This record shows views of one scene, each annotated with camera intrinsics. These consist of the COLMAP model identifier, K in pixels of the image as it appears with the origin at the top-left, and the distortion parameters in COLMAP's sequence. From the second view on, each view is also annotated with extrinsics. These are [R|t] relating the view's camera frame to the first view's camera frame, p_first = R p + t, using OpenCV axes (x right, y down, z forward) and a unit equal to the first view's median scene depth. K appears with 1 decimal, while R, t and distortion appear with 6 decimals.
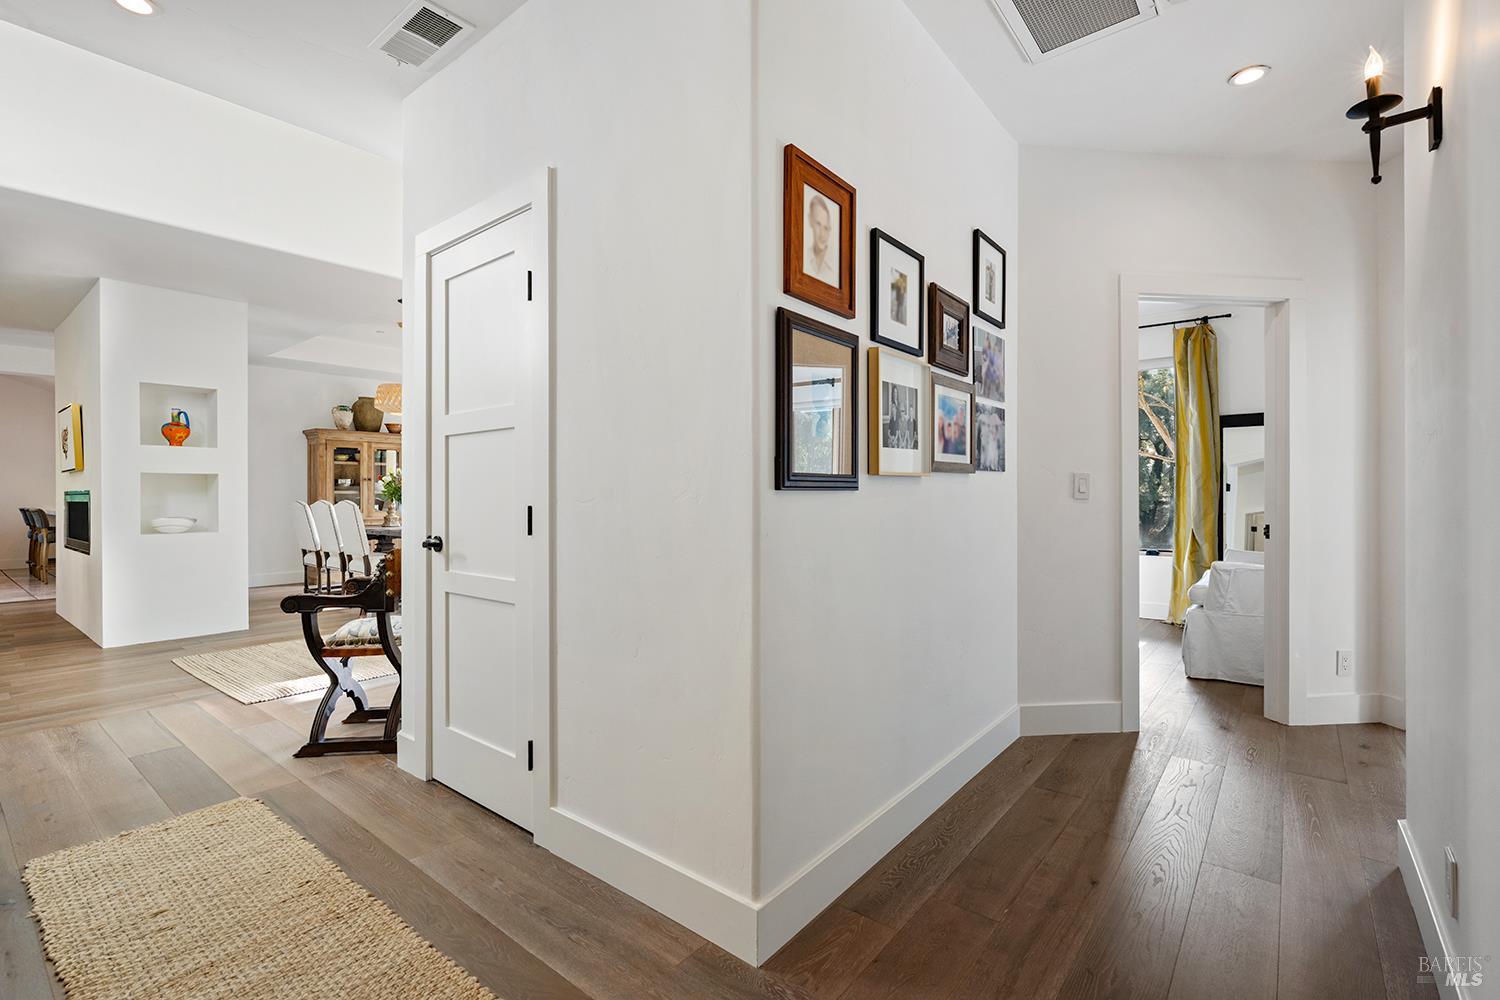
lens RADIAL K [[676.5, 0, 750.4], [0, 676.5, 503.1], [0, 0, 1]] dist [0.001050, 0.000075]
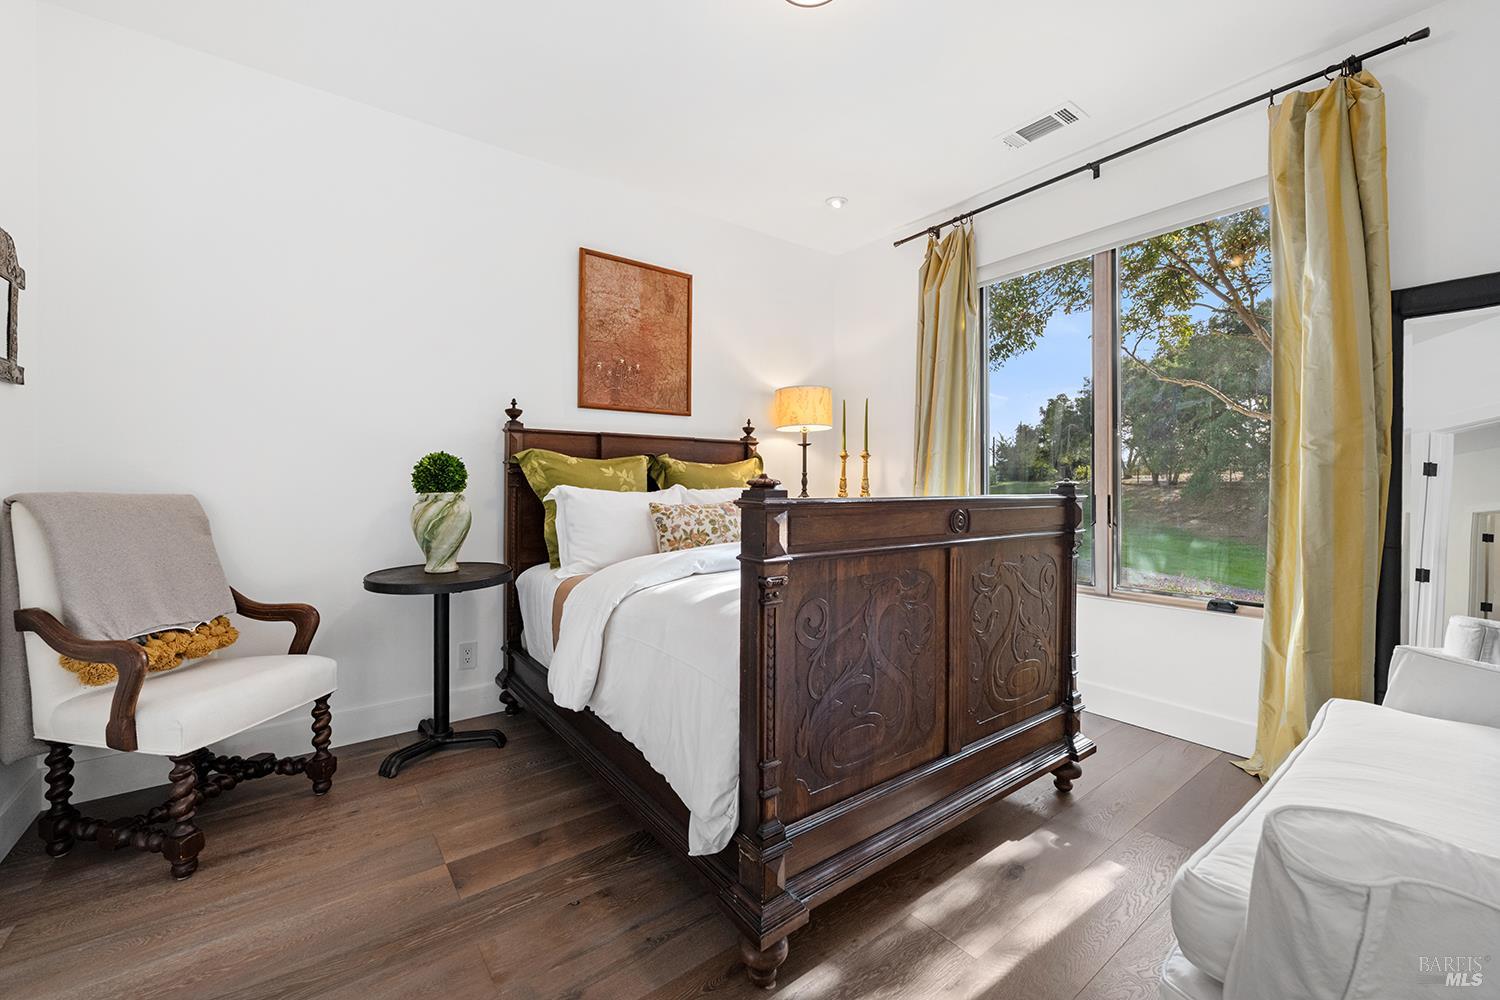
lens RADIAL K [[610.6, 0, 749.2], [0, 610.6, 494.1], [0, 0, 1]] dist [-0.004698, 0.001592]
pose [[0.971633, 0.000782, -0.236493, 0.397441], [0.002029, 0.999930, 0.011642, -0.010948], [0.236486, -0.011791, 0.971563, 0.542162]]
